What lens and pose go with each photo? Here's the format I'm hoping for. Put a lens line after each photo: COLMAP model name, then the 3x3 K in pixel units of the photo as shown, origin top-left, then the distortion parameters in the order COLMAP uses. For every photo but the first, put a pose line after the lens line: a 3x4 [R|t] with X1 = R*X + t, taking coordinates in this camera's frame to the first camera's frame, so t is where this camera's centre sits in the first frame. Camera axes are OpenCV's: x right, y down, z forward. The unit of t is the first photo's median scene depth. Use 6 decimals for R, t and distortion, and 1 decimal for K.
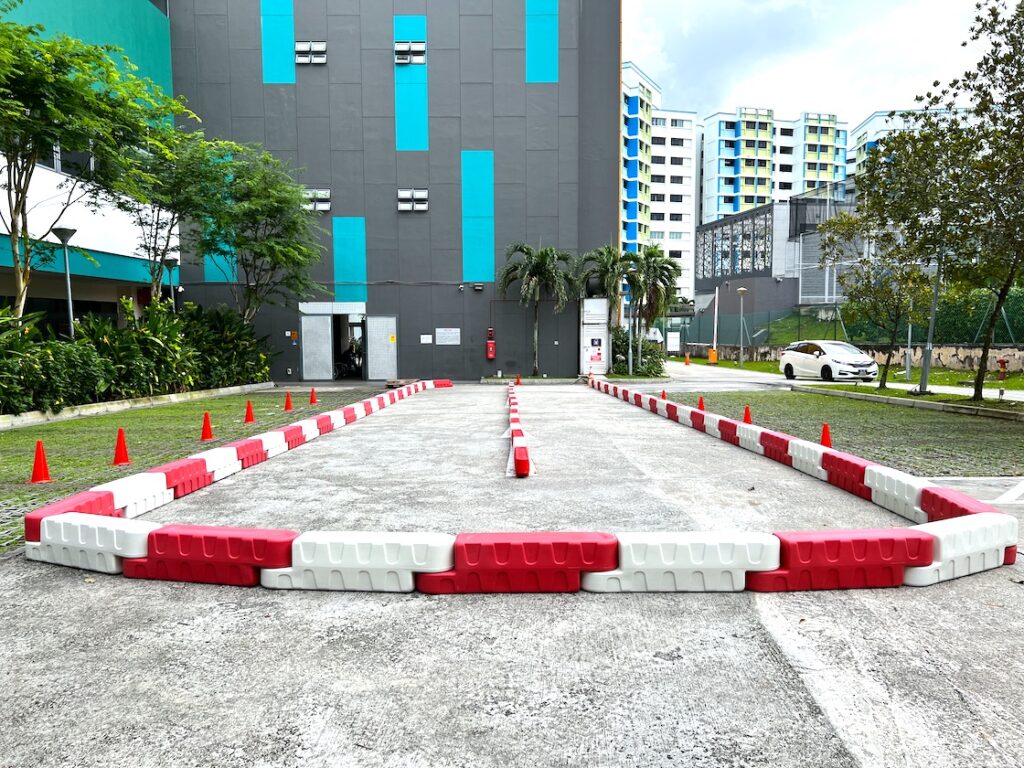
lens RADIAL K [[803.3, 0, 516.2], [0, 803.3, 392.2], [0, 0, 1]] dist [0.068426, -0.057539]
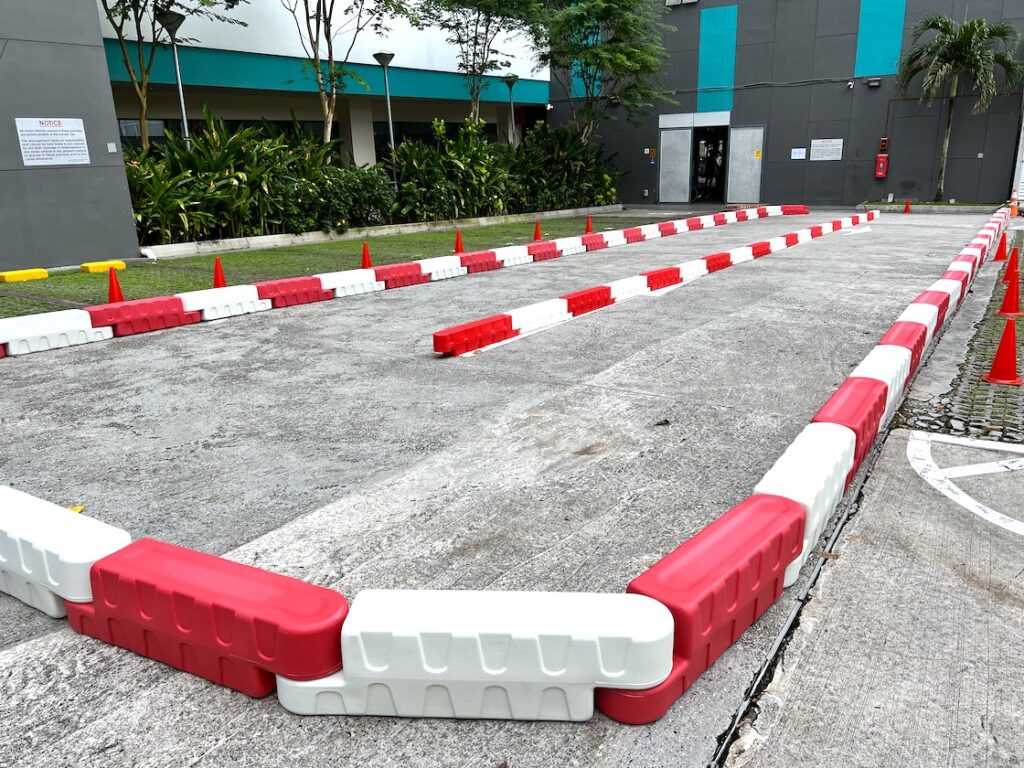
lens RADIAL K [[803.3, 0, 509.8], [0, 803.3, 379.0], [0, 0, 1]] dist [0.068426, -0.057539]
pose [[0.823240, 0.139420, -0.550307, 0.145739], [-0.022829, 0.976720, 0.213300, -0.011812], [0.567234, -0.163035, 0.807258, 0.120981]]
